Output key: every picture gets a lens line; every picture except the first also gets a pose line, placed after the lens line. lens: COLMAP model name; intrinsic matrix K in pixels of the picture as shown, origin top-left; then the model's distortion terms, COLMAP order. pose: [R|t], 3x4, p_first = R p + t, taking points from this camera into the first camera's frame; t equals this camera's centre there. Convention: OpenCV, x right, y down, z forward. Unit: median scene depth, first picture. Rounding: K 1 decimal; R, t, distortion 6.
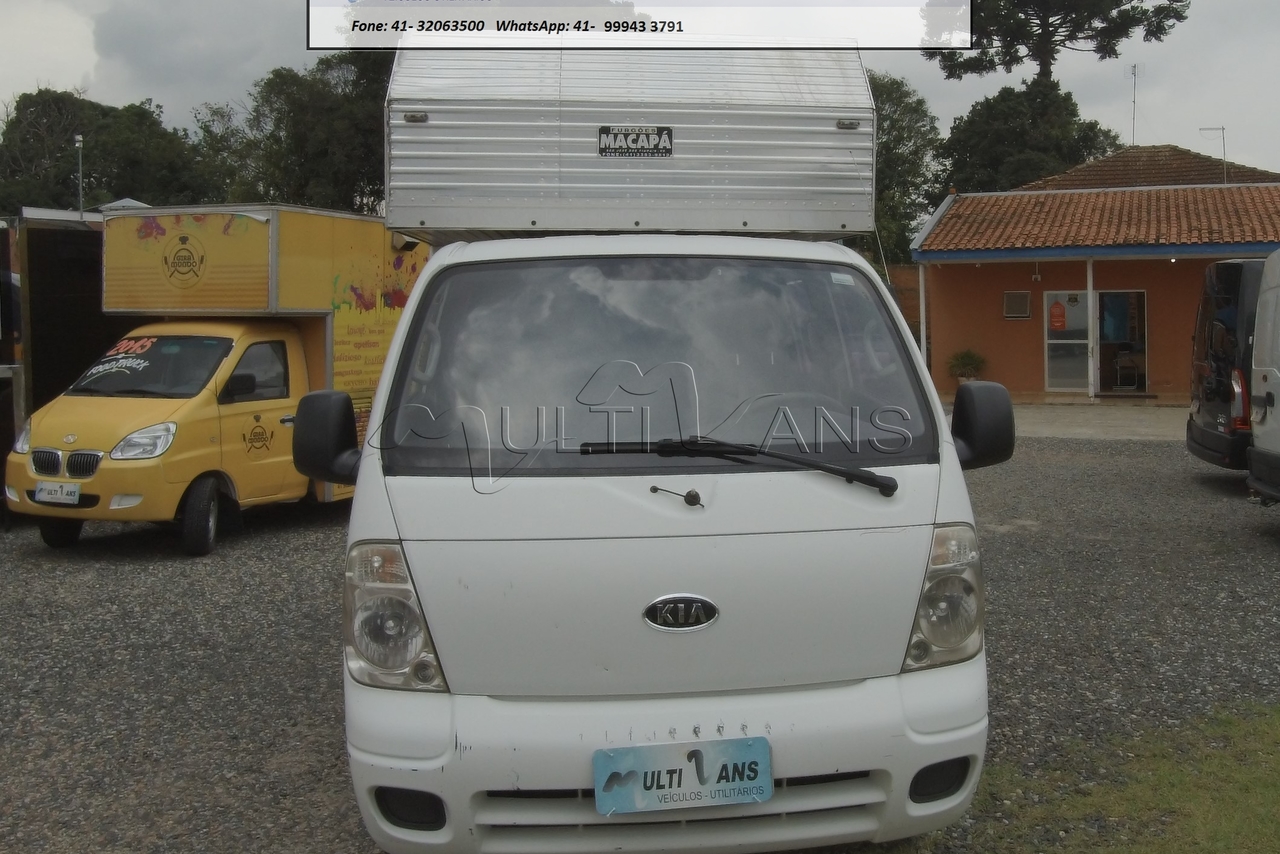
lens RADIAL K [[1280.4, 0, 642.4], [0, 1280.4, 418.2], [0, 0, 1]] dist [-0.068379, 0.000000]
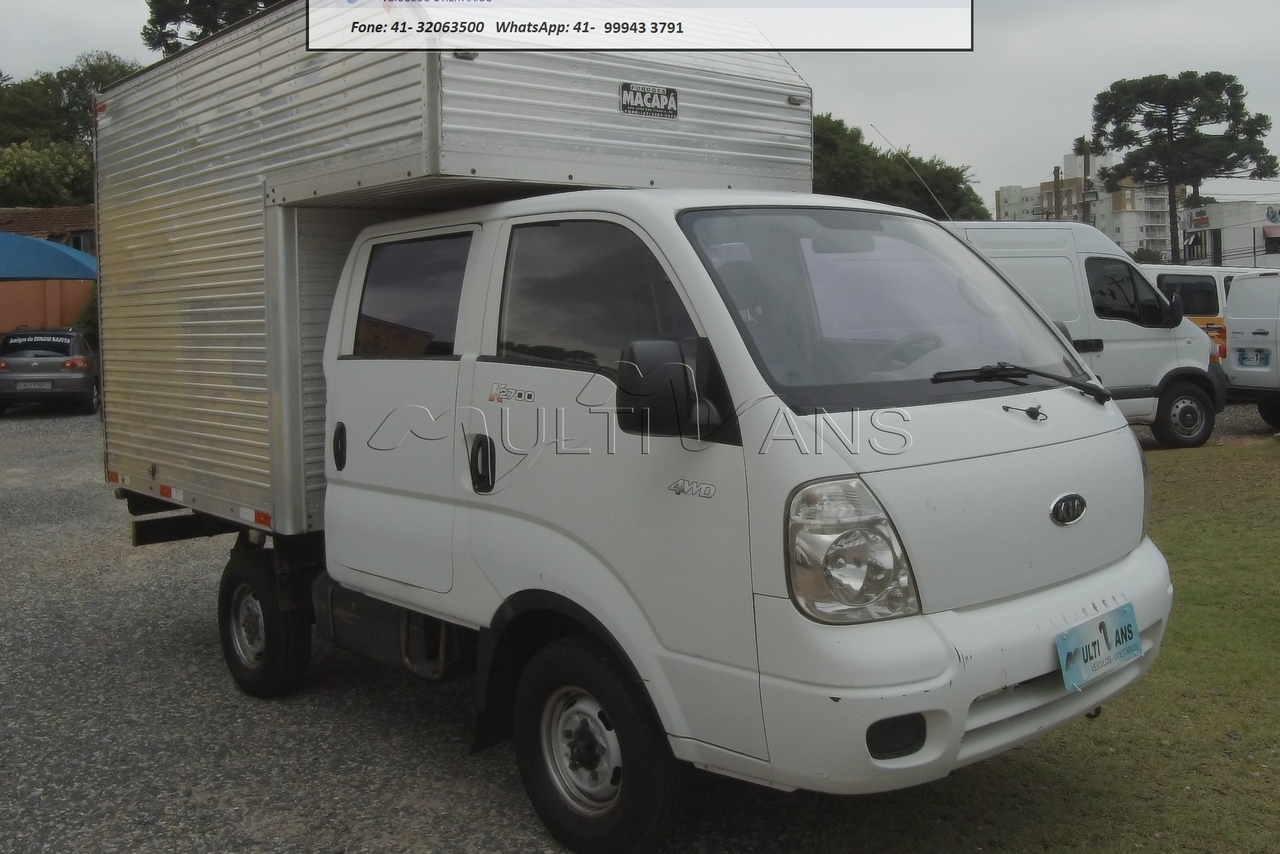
lens RADIAL K [[1280.4, 0, 644.9], [0, 1280.4, 426.4], [0, 0, 1]] dist [-0.068379, 0.000000]
pose [[0.799796, -0.071573, 0.595990, -0.627262], [0.072042, 0.997135, 0.023069, 0.015893], [-0.595933, 0.024486, 0.802660, 0.201808]]
